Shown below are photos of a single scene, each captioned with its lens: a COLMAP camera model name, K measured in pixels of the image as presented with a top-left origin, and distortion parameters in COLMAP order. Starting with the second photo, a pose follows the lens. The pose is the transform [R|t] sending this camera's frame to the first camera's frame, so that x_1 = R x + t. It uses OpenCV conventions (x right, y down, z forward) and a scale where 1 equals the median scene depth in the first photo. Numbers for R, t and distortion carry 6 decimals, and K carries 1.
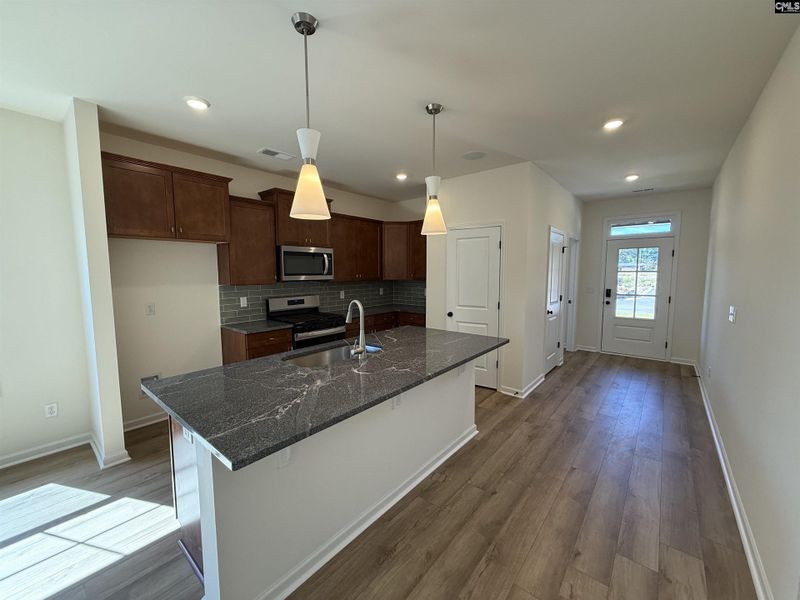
lens RADIAL K [[319.2, 0, 398.7], [0, 319.2, 299.8], [0, 0, 1]] dist [0.000569, -0.000568]
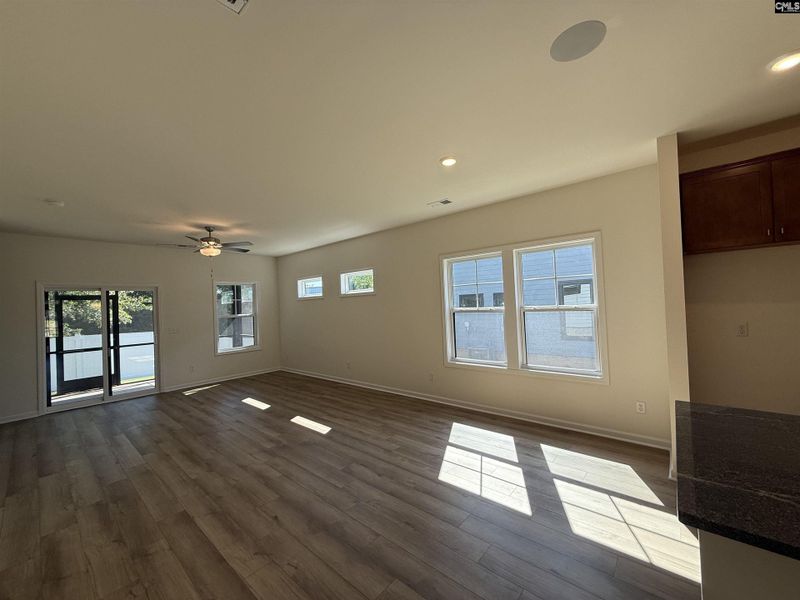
lens RADIAL K [[319.2, 0, 397.9], [0, 319.2, 299.1], [0, 0, 1]] dist [0.000569, -0.000568]
pose [[-0.018572, -0.012422, -0.999750, 0.099166], [-0.053383, 0.998509, -0.011415, 0.005469], [0.998401, 0.053158, -0.019208, 0.084523]]
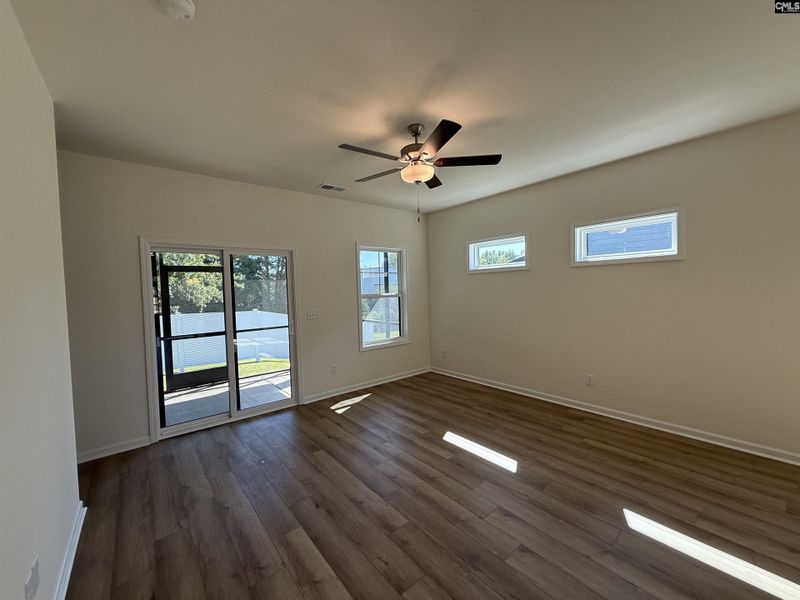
lens RADIAL K [[319.2, 0, 398.6], [0, 319.2, 300.1], [0, 0, 1]] dist [0.000569, -0.000568]
pose [[-0.182971, 0.046384, -0.982024, -0.575109], [-0.061874, 0.996363, 0.058590, 0.081961], [0.981169, 0.071482, -0.179435, -0.713457]]
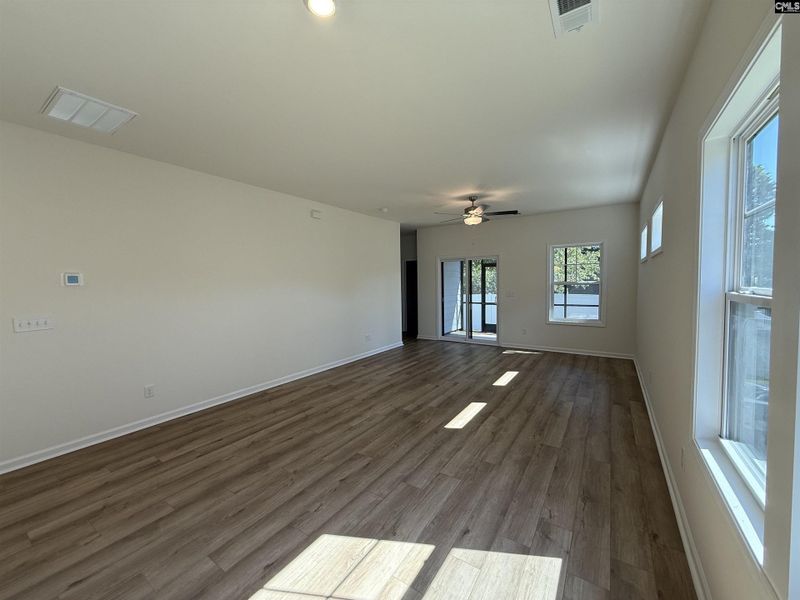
lens RADIAL K [[319.2, 0, 398.2], [0, 319.2, 300.5], [0, 0, 1]] dist [0.000569, -0.000568]
pose [[-0.993837, 0.027432, -0.107408, -0.838610], [0.011081, 0.988629, 0.149964, -0.037848], [0.110300, 0.147850, -0.982840, 0.717964]]
